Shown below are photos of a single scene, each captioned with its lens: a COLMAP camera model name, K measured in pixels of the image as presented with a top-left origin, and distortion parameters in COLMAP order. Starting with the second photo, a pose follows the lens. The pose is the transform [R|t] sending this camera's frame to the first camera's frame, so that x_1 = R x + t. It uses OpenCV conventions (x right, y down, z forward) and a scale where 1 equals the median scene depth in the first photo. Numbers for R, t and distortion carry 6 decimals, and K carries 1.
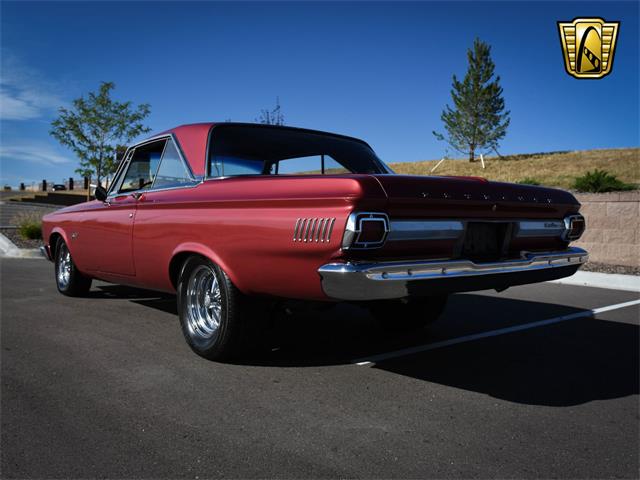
lens RADIAL K [[596.2, 0, 320.0], [0, 596.2, 240.0], [0, 0, 1]] dist [-0.054994, 0.007975]
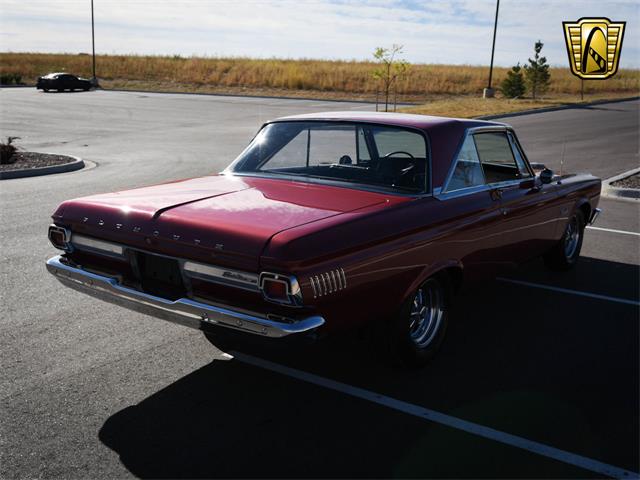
lens RADIAL K [[678.5, 0, 320.0], [0, 678.5, 240.0], [0, 0, 1]] dist [-0.011353, 0.010202]
pose [[0.247635, 0.199686, -0.948052, 0.755278], [-0.048814, 0.979858, 0.193636, -0.151980], [0.967623, -0.001673, 0.252394, 0.507697]]
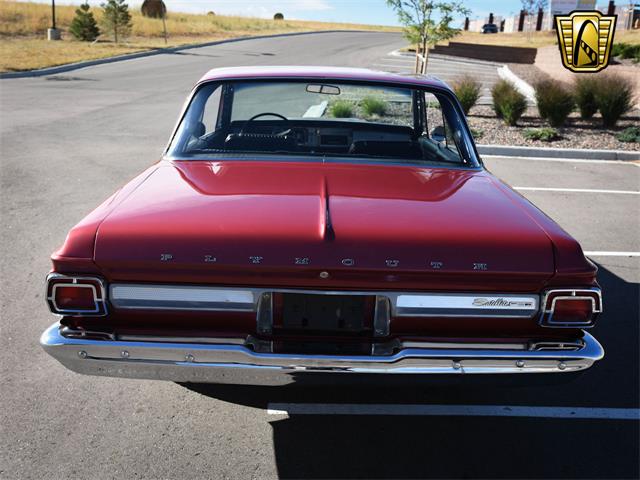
lens RADIAL K [[730.8, 0, 320.0], [0, 730.8, 240.0], [0, 0, 1]] dist [0.011732, 0.035678]
pose [[0.780074, 0.173666, -0.601103, 0.397611], [-0.046559, 0.974156, 0.221024, -0.140187], [0.623953, -0.144428, 0.768000, 0.191742]]
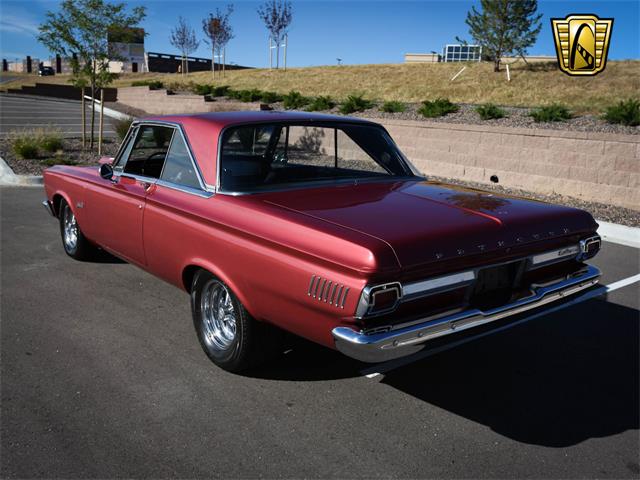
lens RADIAL K [[631.5, 0, 320.0], [0, 631.5, 240.0], [0, 0, 1]] dist [-0.029449, -0.000354]
pose [[0.999817, 0.015083, -0.011755, -0.005825], [-0.012644, 0.982589, 0.185361, -0.136260], [0.014346, -0.185178, 0.982600, -0.024045]]
